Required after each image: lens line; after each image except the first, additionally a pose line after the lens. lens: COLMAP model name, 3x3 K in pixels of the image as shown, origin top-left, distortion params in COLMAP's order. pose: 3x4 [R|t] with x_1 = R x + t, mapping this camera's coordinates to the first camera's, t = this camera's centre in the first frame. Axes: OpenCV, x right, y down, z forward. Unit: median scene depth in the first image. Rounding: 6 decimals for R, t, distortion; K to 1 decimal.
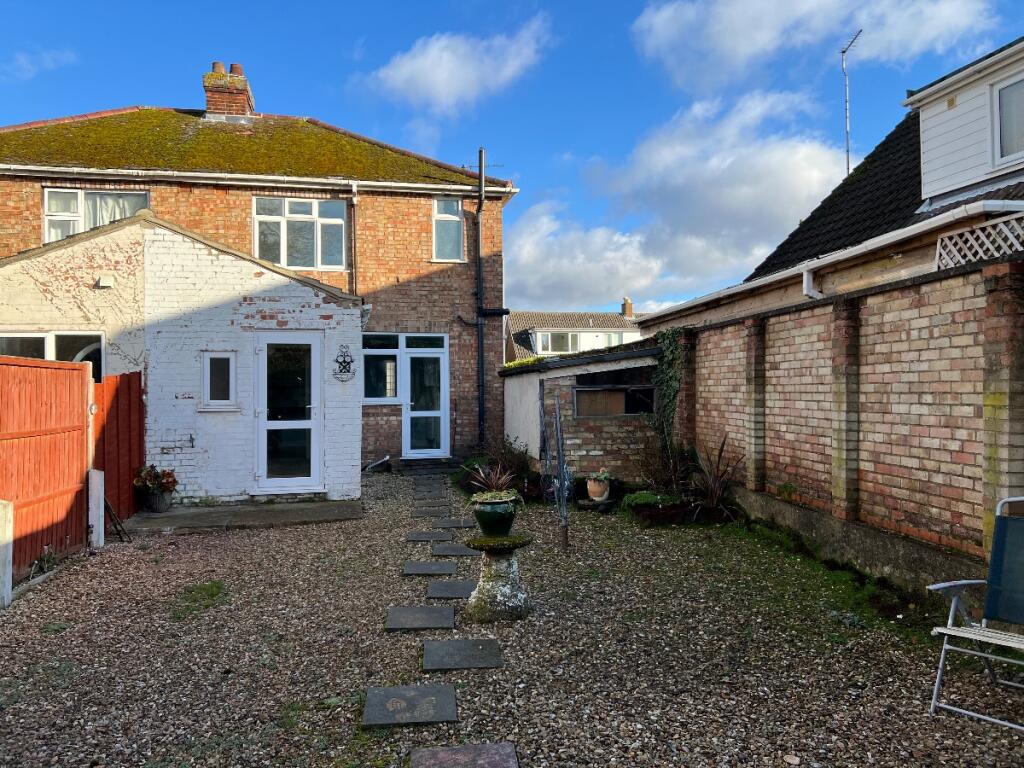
lens RADIAL K [[777.3, 0, 510.6], [0, 777.3, 379.9], [0, 0, 1]] dist [0.068510, -0.040768]
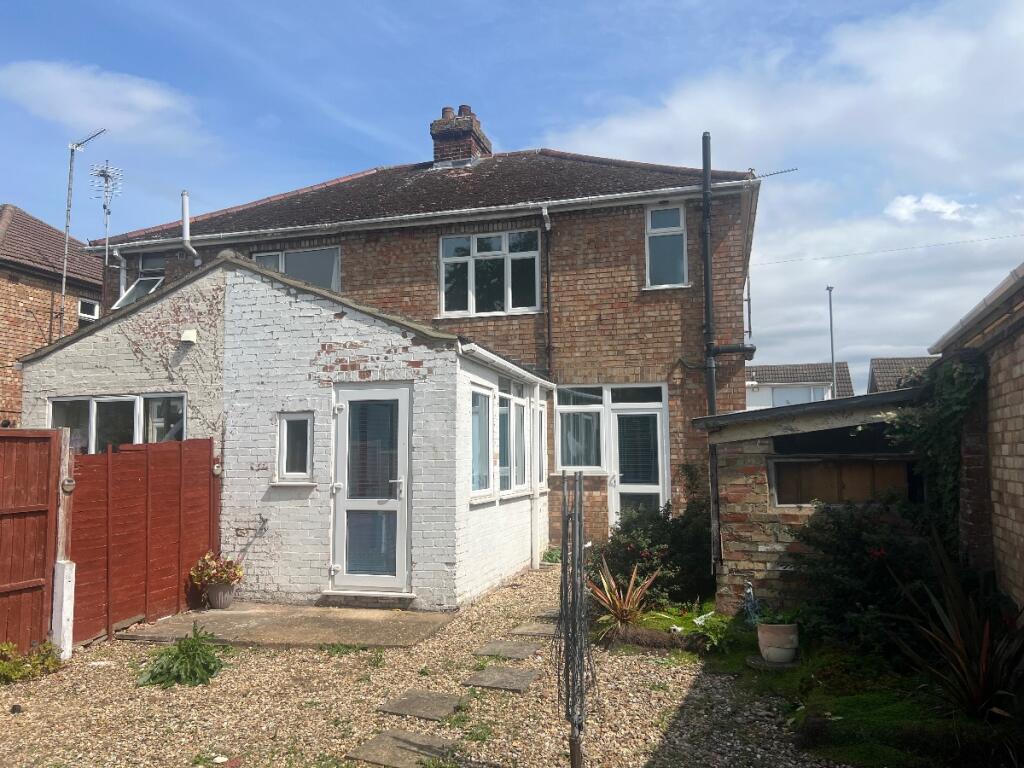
lens RADIAL K [[777.3, 0, 512.1], [0, 777.3, 393.0], [0, 0, 1]] dist [0.068510, -0.040768]
pose [[0.887158, -0.035801, -0.460075, 0.199953], [0.007229, 0.997942, -0.063717, -0.002839], [0.461409, 0.053202, 0.885591, 0.380853]]
